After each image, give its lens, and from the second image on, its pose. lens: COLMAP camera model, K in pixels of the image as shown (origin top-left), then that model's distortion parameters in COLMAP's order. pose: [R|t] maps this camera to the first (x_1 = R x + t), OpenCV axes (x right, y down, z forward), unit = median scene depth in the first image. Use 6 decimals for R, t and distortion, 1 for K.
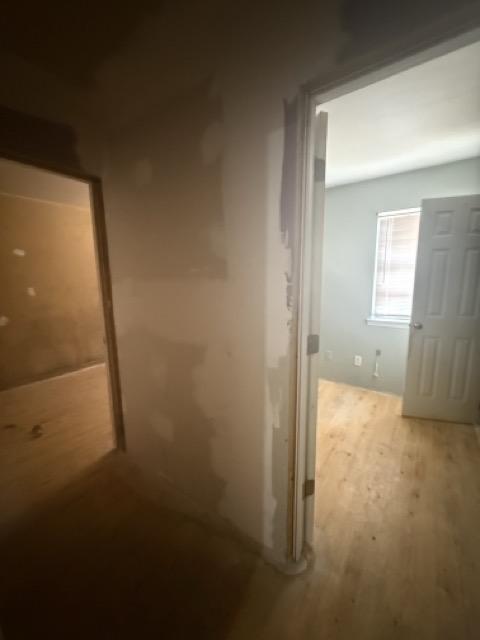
lens RADIAL K [[256.4, 0, 242.9], [0, 256.4, 317.7], [0, 0, 1]] dist [0.002525, 0.000093]
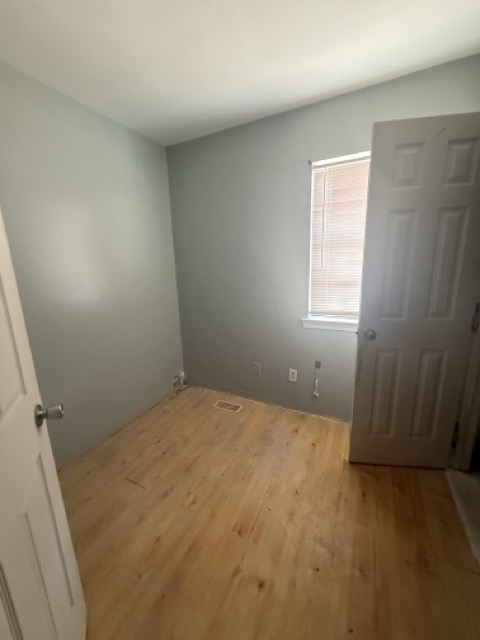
lens RADIAL K [[256.4, 0, 239.7], [0, 256.4, 320.5], [0, 0, 1]] dist [0.002525, 0.000093]
pose [[0.987229, -0.054851, 0.149569, 0.248170], [0.045154, 0.996698, 0.067480, -0.056901], [-0.152776, -0.059864, 0.986446, 0.390615]]
